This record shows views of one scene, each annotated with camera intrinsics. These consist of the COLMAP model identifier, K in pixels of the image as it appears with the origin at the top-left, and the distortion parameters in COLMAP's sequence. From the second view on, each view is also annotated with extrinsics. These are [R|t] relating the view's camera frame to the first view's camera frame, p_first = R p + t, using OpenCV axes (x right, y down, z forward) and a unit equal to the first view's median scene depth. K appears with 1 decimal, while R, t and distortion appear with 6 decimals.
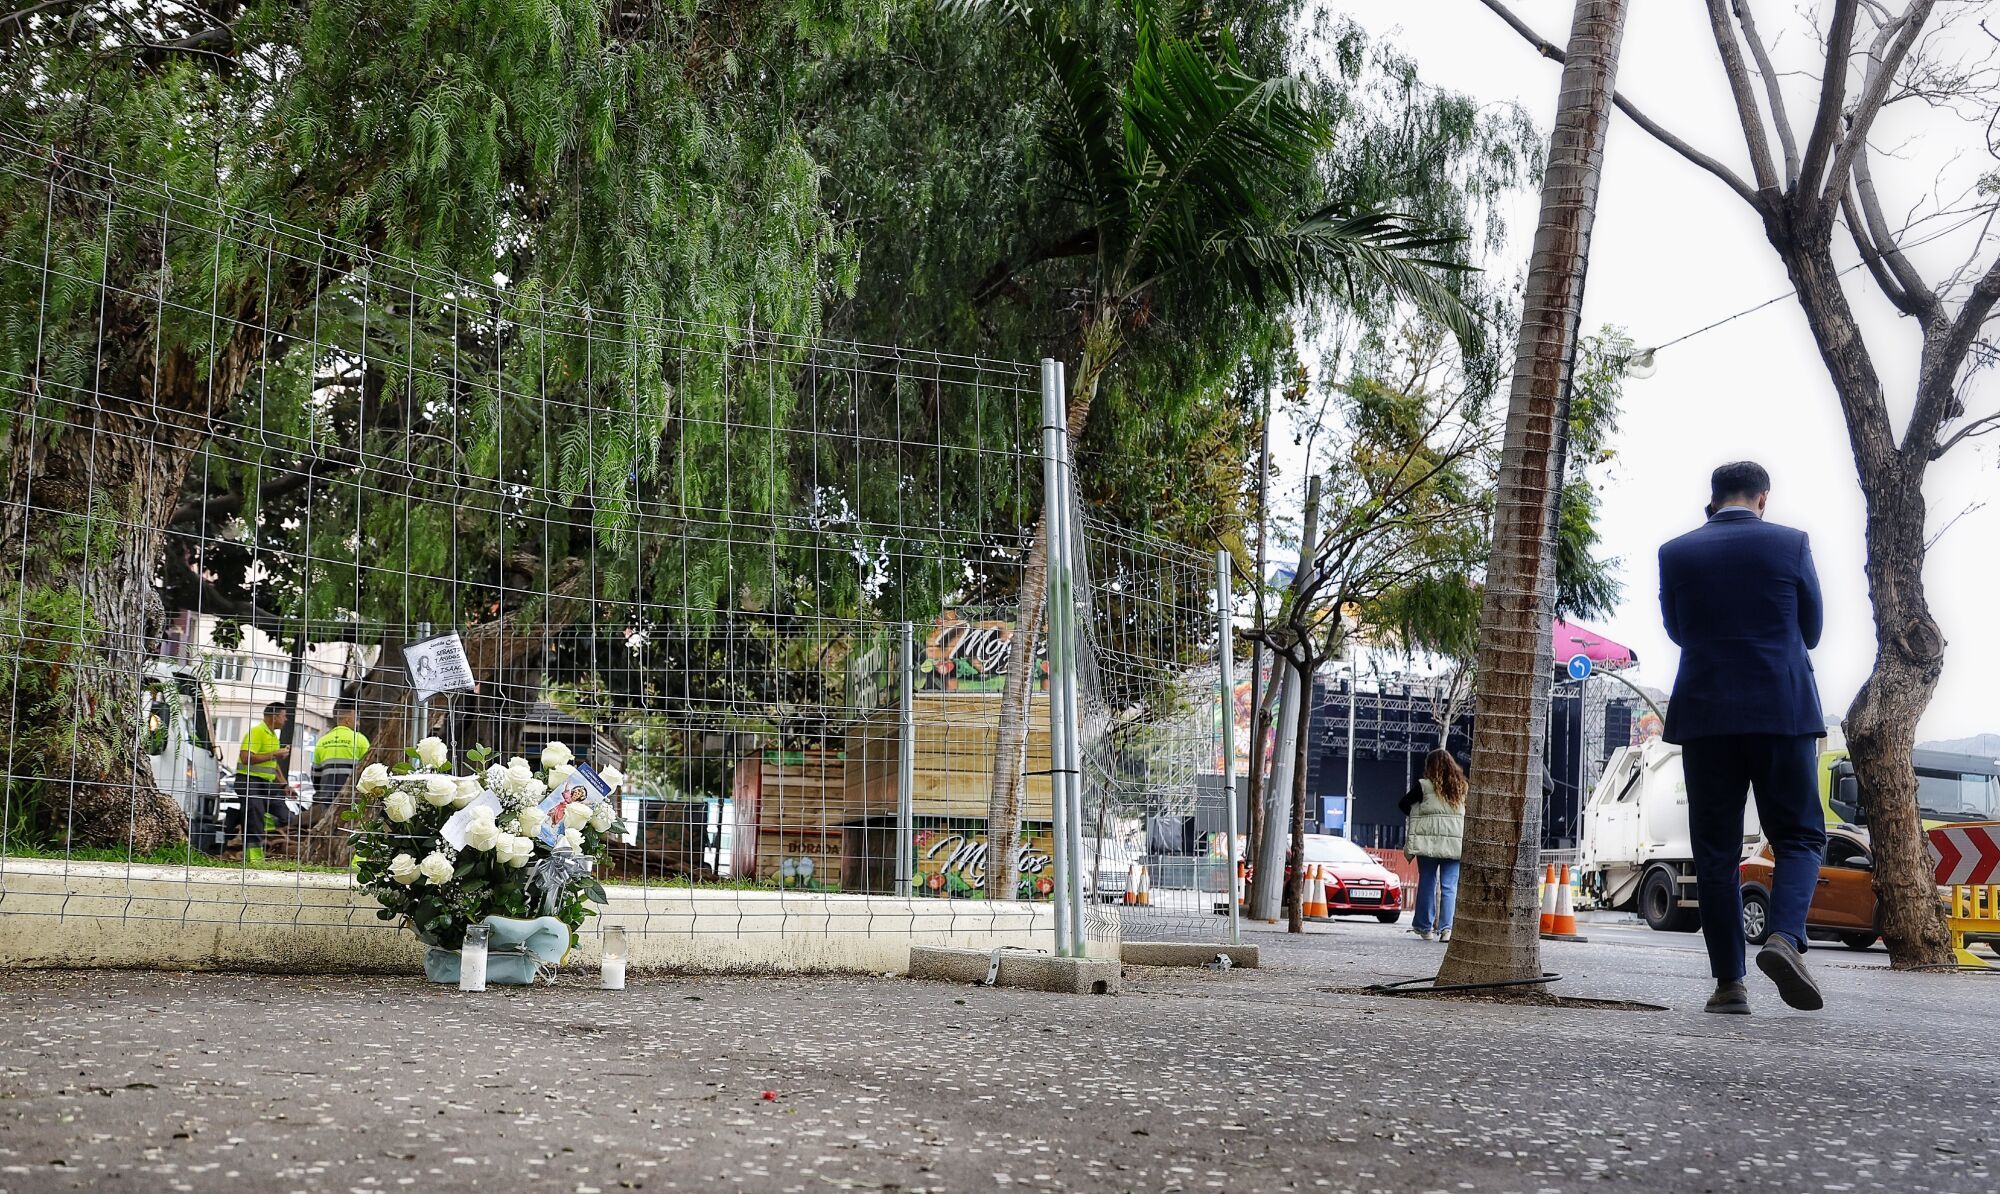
lens RADIAL K [[2087.4, 0, 967.0], [0, 2087.4, 676.1], [0, 0, 1]] dist [0.019327, 0.000000]
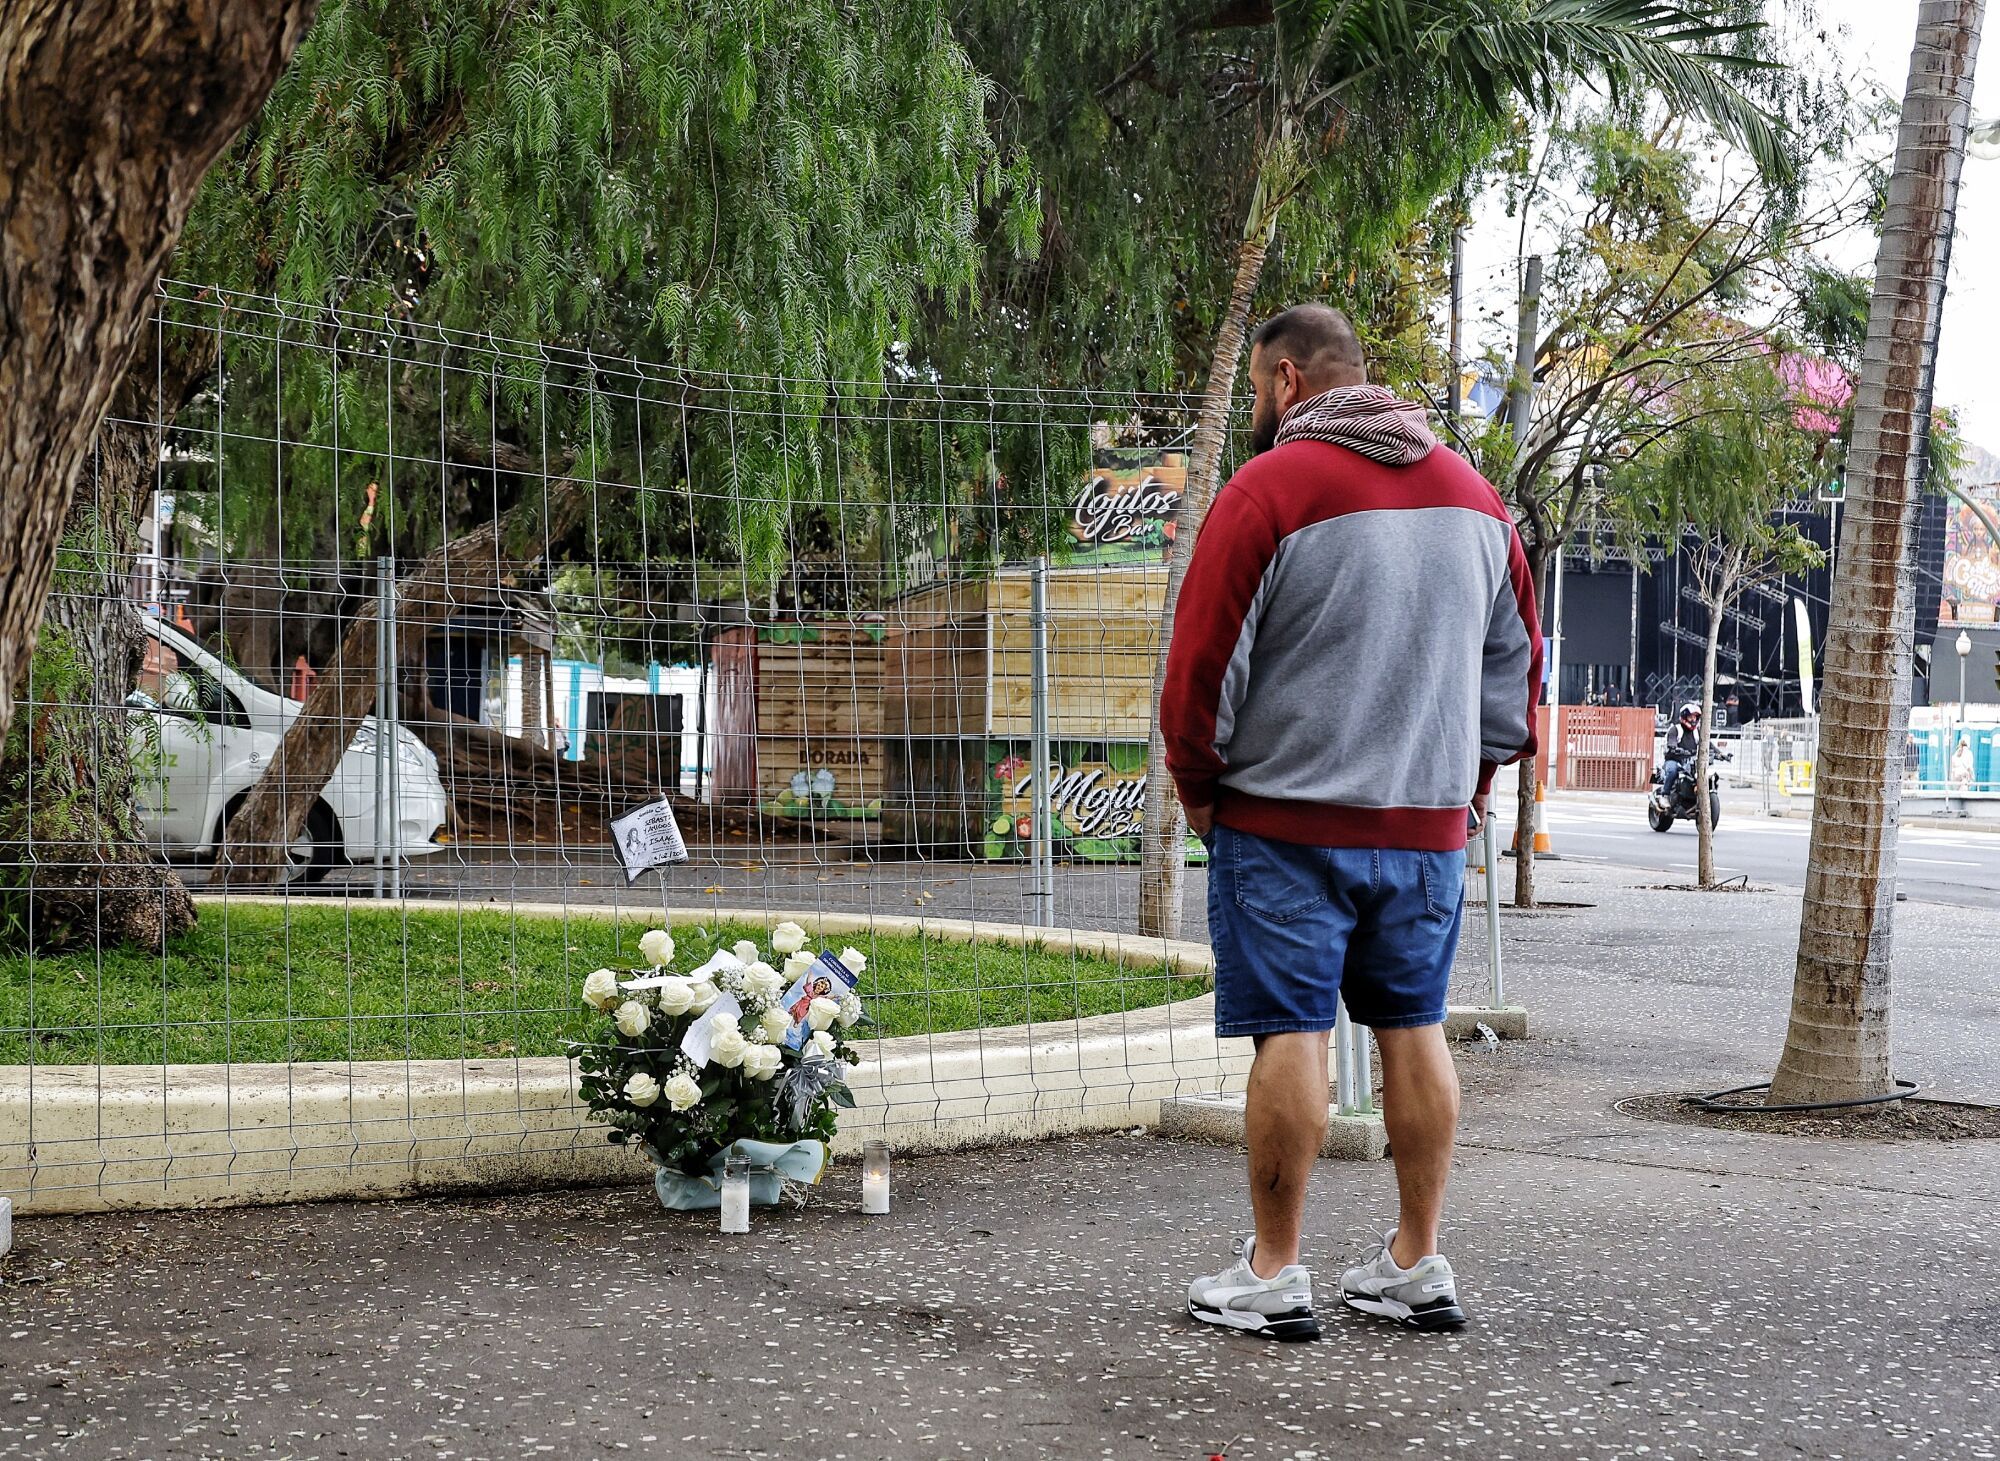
lens RADIAL K [[2986.7, 0, 1055.2], [0, 2986.7, 739.0], [0, 0, 1]] dist [-0.017613, 0.000000]
pose [[0.999592, -0.022896, 0.017085, -0.076887], [0.021154, 0.995158, 0.095981, -0.116408], [-0.019200, -0.095580, 0.995237, -0.162416]]
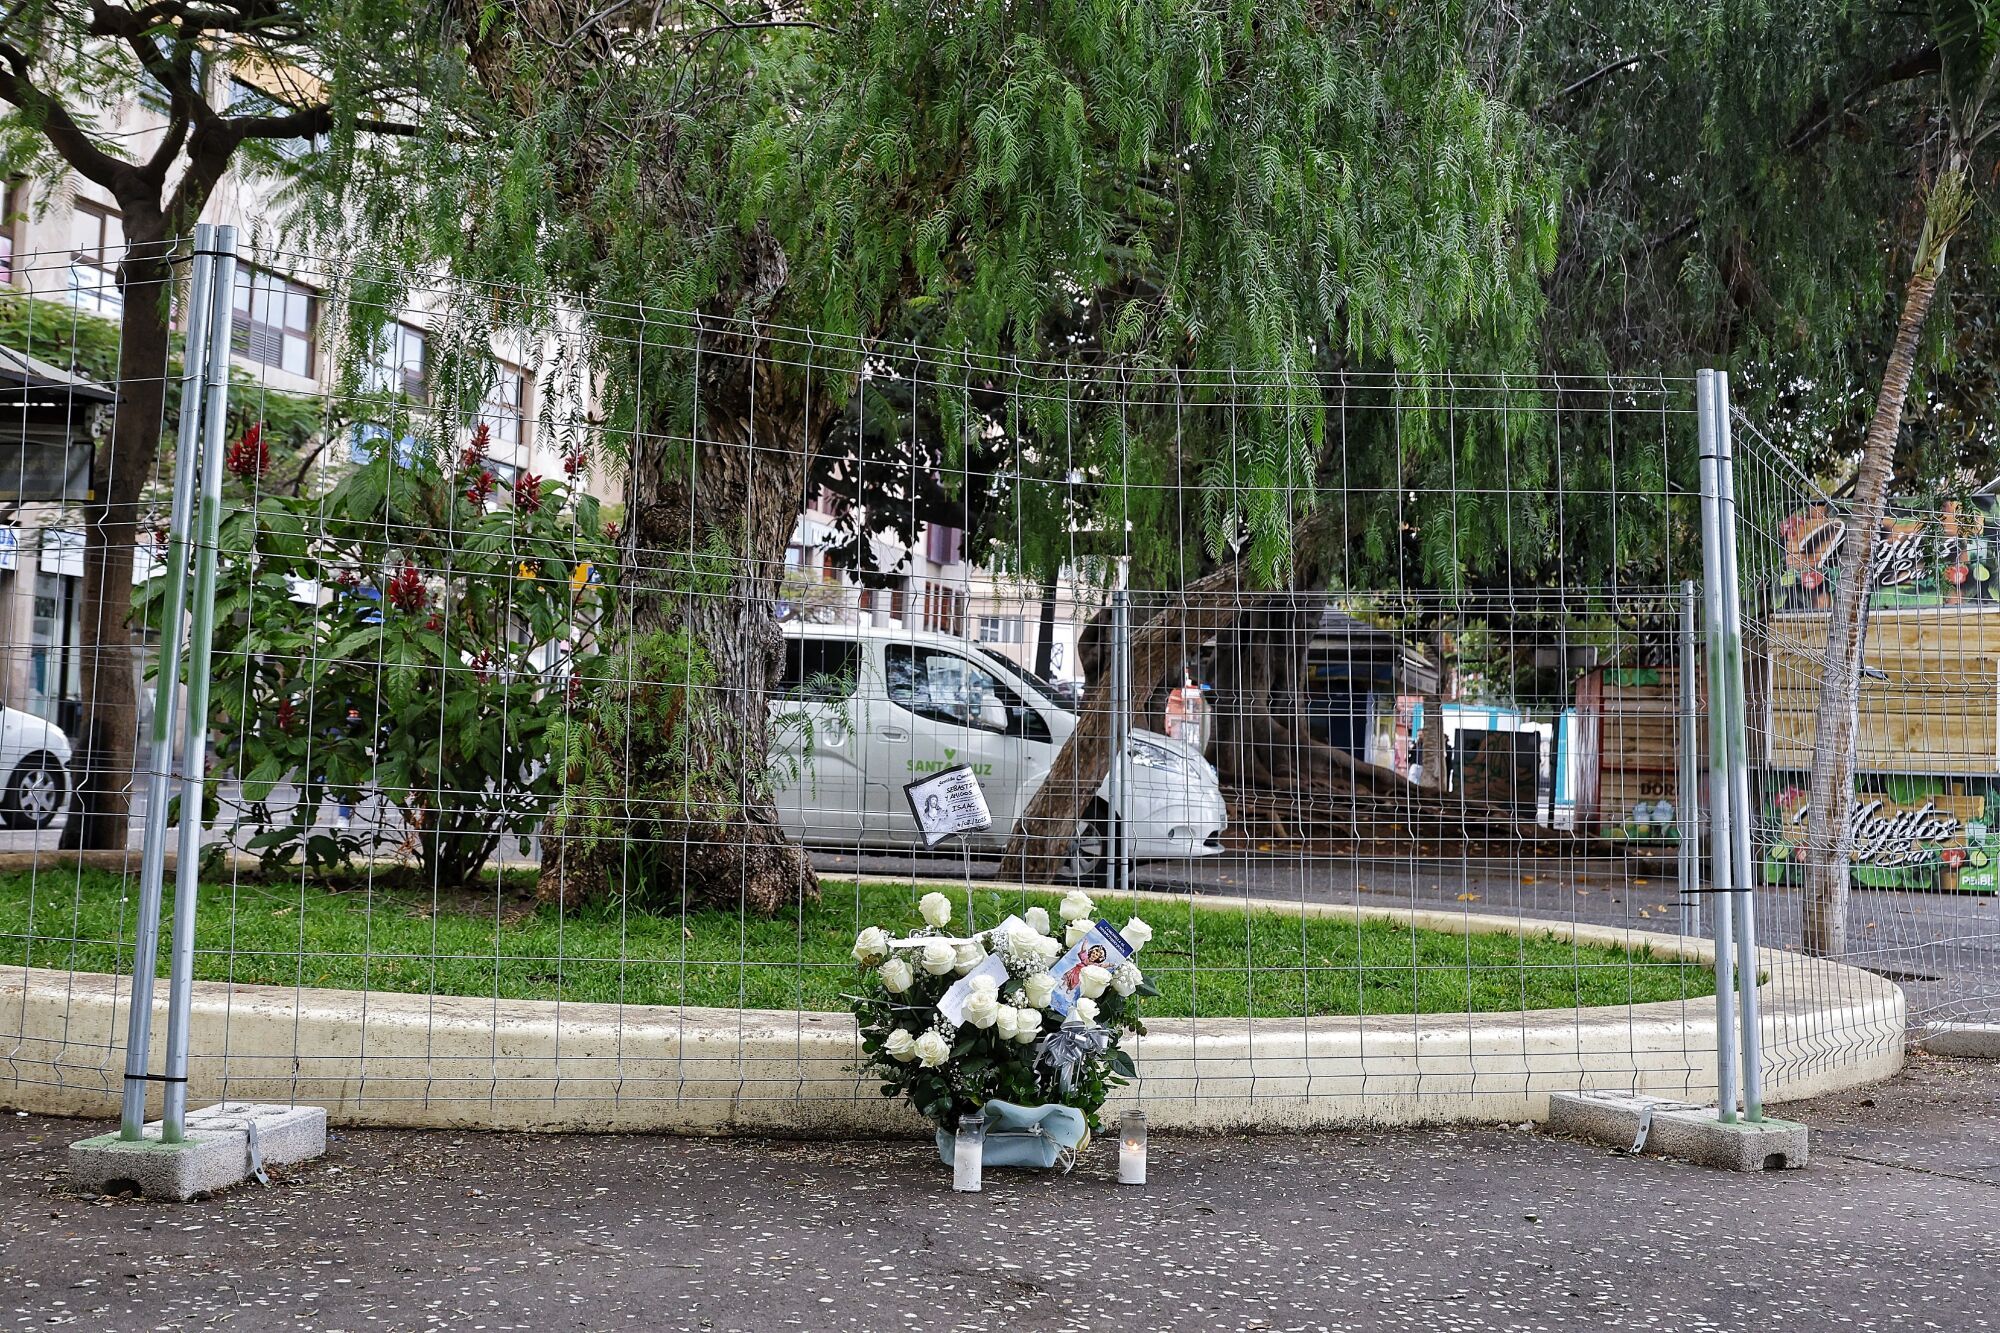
lens RADIAL K [[2557.5, 0, 981.2], [0, 2557.5, 665.3], [0, 0, 1]] dist [-0.018125, 0.000000]
pose [[0.937235, -0.020083, -0.348119, 0.104034], [0.036618, 0.998489, 0.040982, -0.079337], [0.346770, -0.051157, 0.936554, -0.013795]]
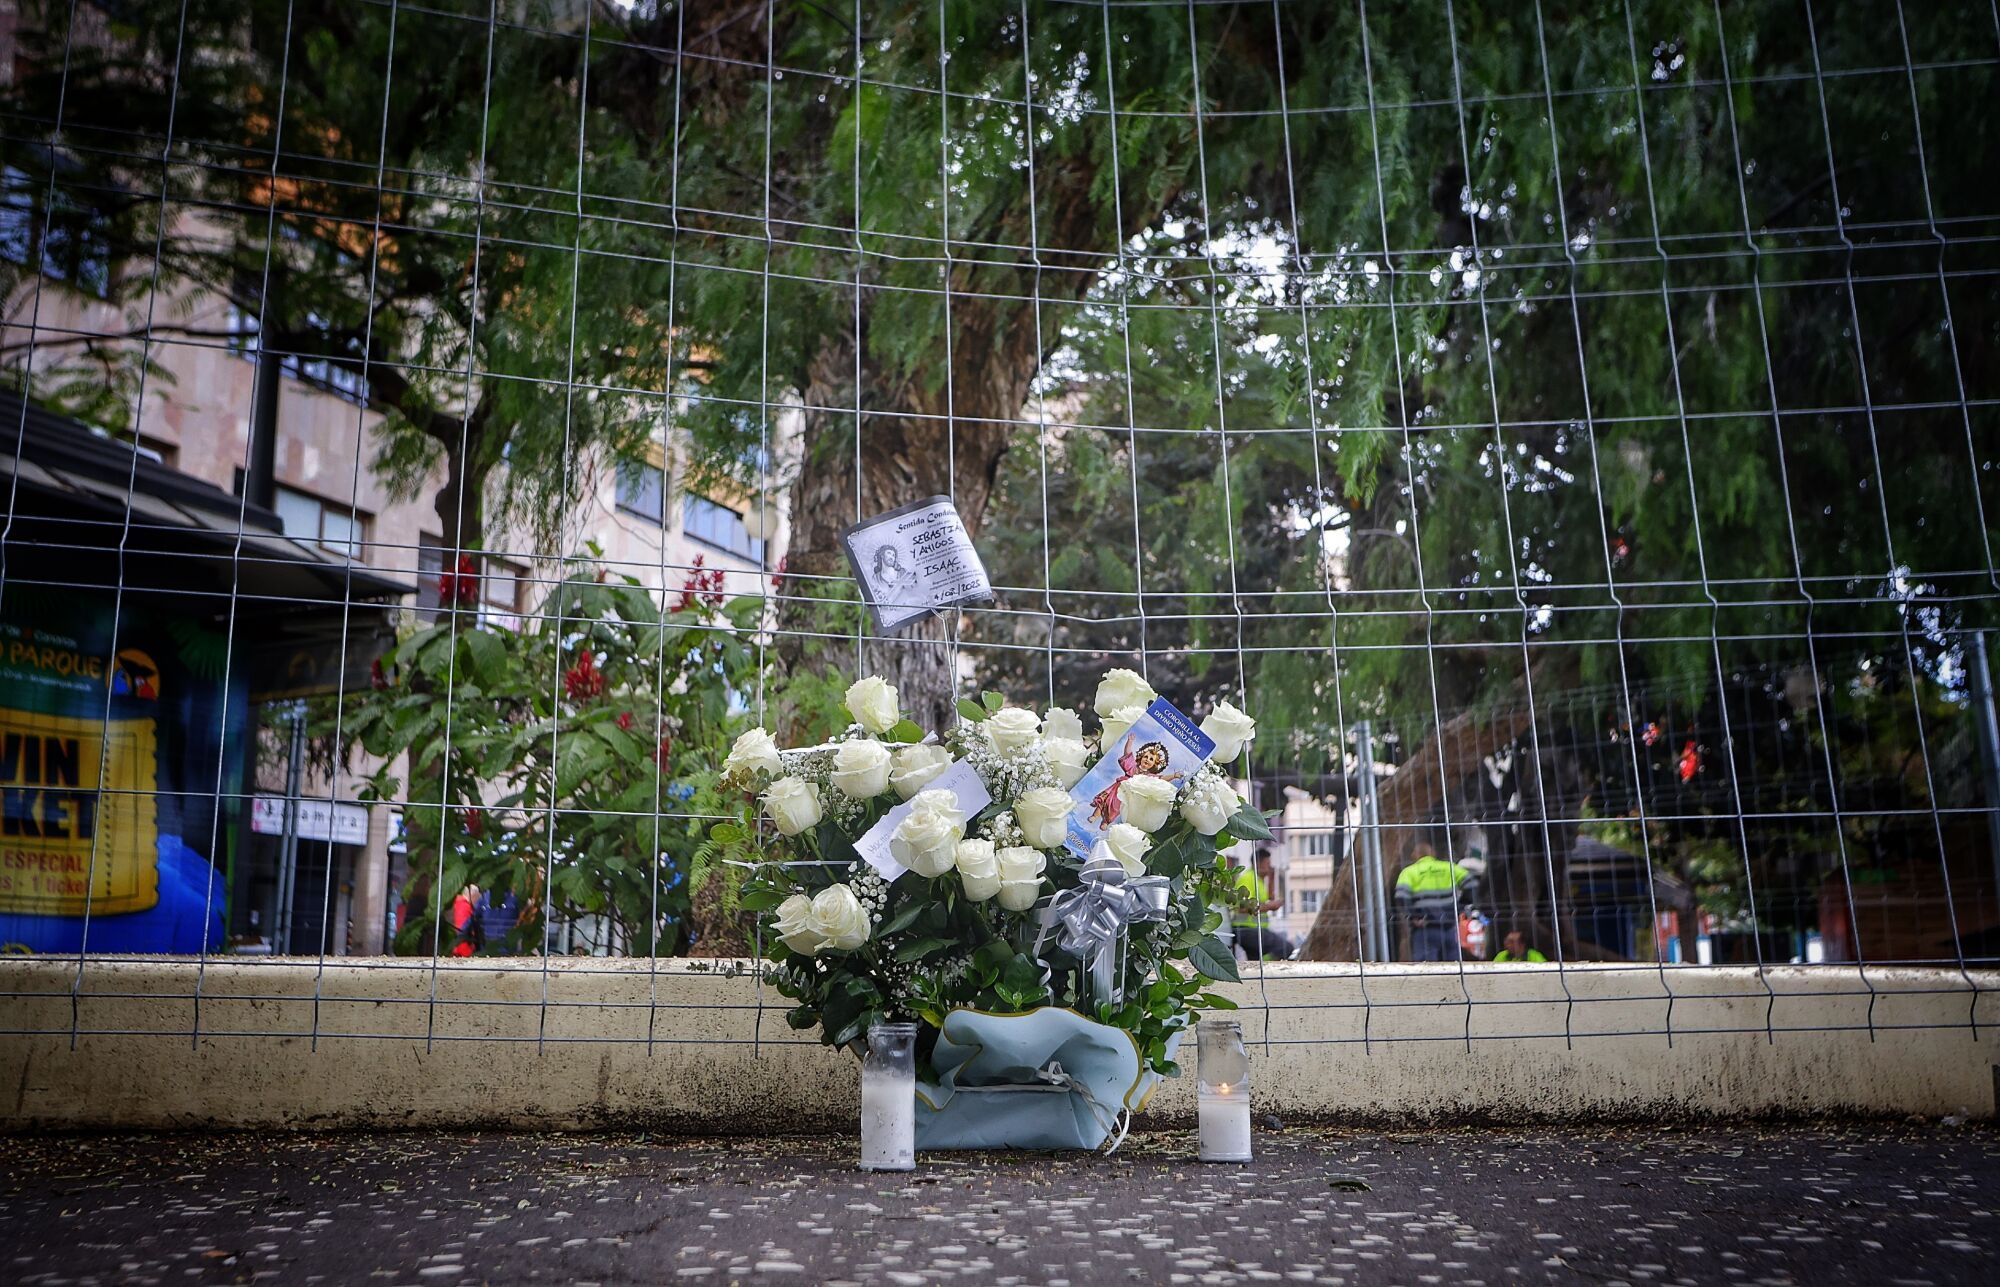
lens RADIAL K [[1944.3, 0, 947.0], [0, 1944.3, 679.2], [0, 0, 1]] dist [-0.005961, 0.000000]
pose [[0.856188, -0.130348, -0.499952, 0.003743], [0.087735, 0.990279, -0.107935, 0.059287], [0.509161, 0.048550, 0.859301, 0.413015]]
